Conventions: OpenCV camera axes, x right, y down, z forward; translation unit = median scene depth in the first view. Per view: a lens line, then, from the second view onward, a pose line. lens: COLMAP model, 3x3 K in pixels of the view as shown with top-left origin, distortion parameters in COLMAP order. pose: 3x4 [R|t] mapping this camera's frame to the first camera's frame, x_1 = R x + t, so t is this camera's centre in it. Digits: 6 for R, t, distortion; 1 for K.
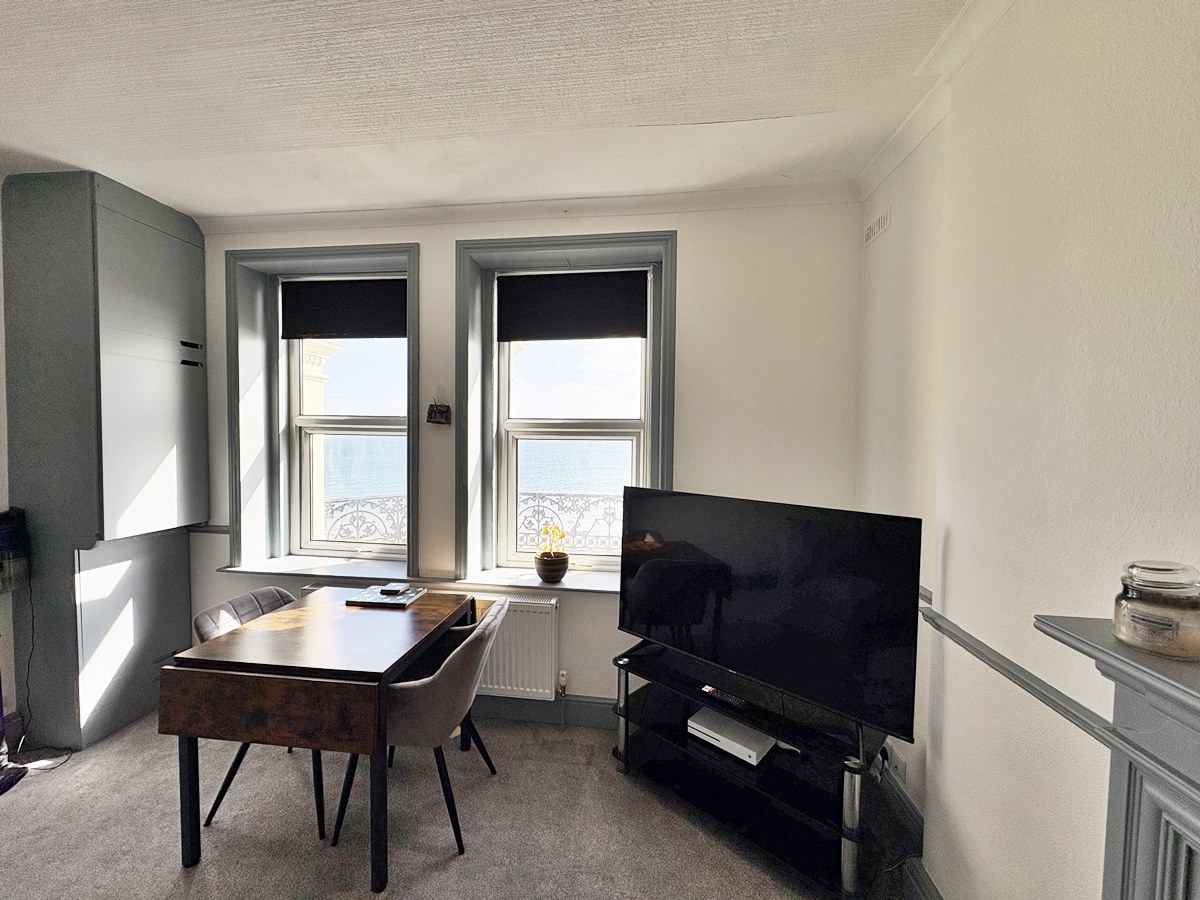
lens RADIAL K [[477.9, 0, 598.0], [0, 477.9, 451.8], [0, 0, 1]] dist [-0.001589, 0.000782]
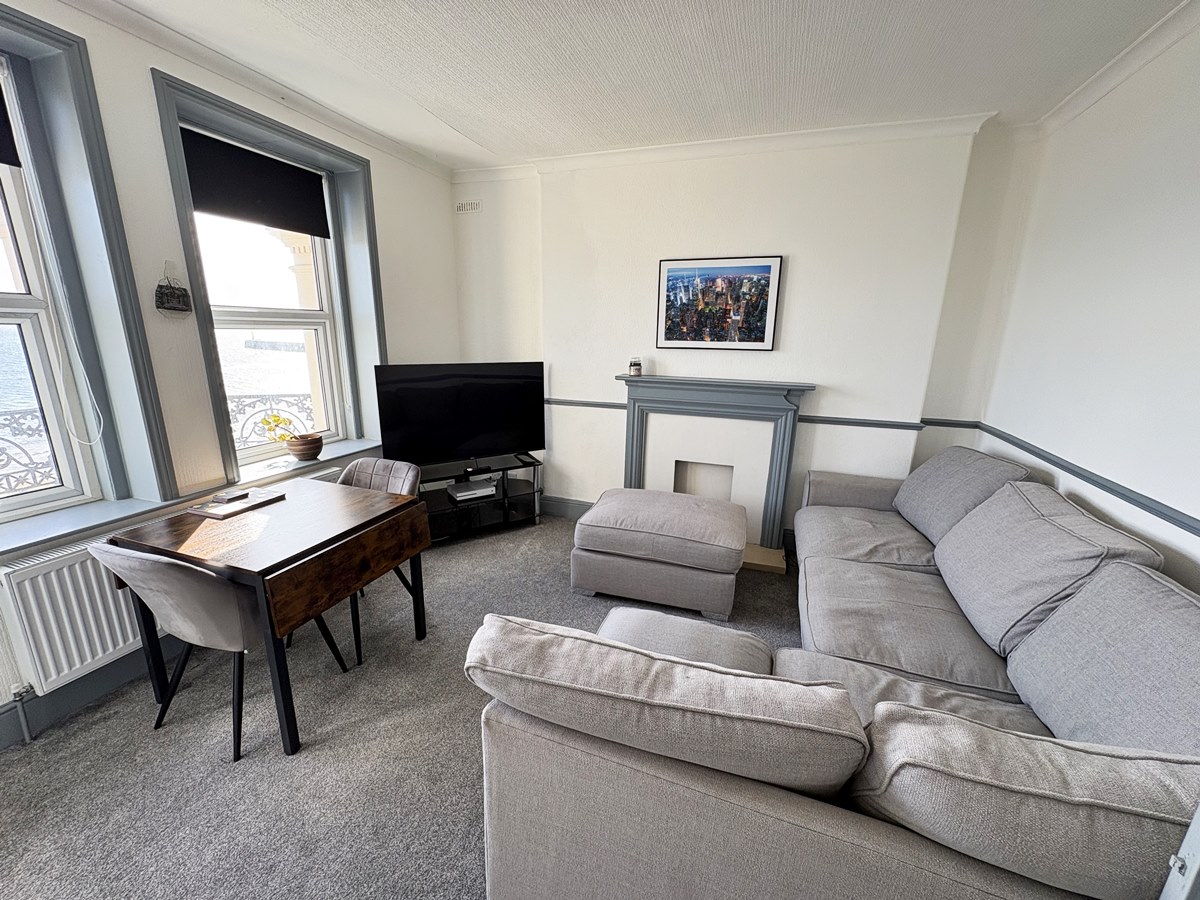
lens RADIAL K [[477.9, 0, 598.0], [0, 477.9, 451.8], [0, 0, 1]] dist [-0.001589, 0.000782]
pose [[0.208929, -0.247515, 0.946089, -1.028328], [0.020496, 0.968336, 0.248809, -0.012227], [-0.977716, -0.032593, 0.207386, 0.102562]]
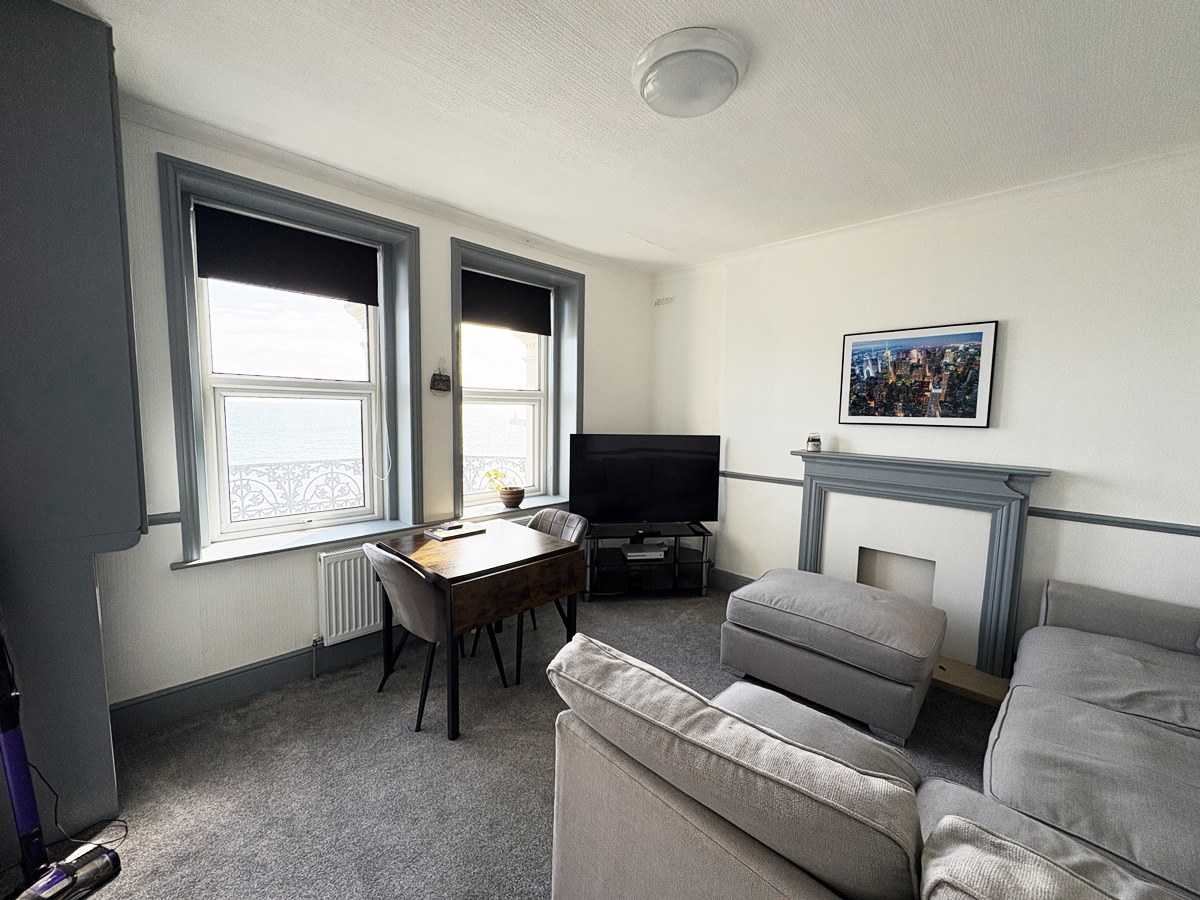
lens RADIAL K [[477.9, 0, 598.0], [0, 477.9, 451.8], [0, 0, 1]] dist [-0.001589, 0.000782]
pose [[0.607338, -0.074041, 0.790986, -1.048252], [0.017905, 0.996670, 0.079547, 0.005461], [-0.794242, -0.034149, 0.606641, -0.034329]]
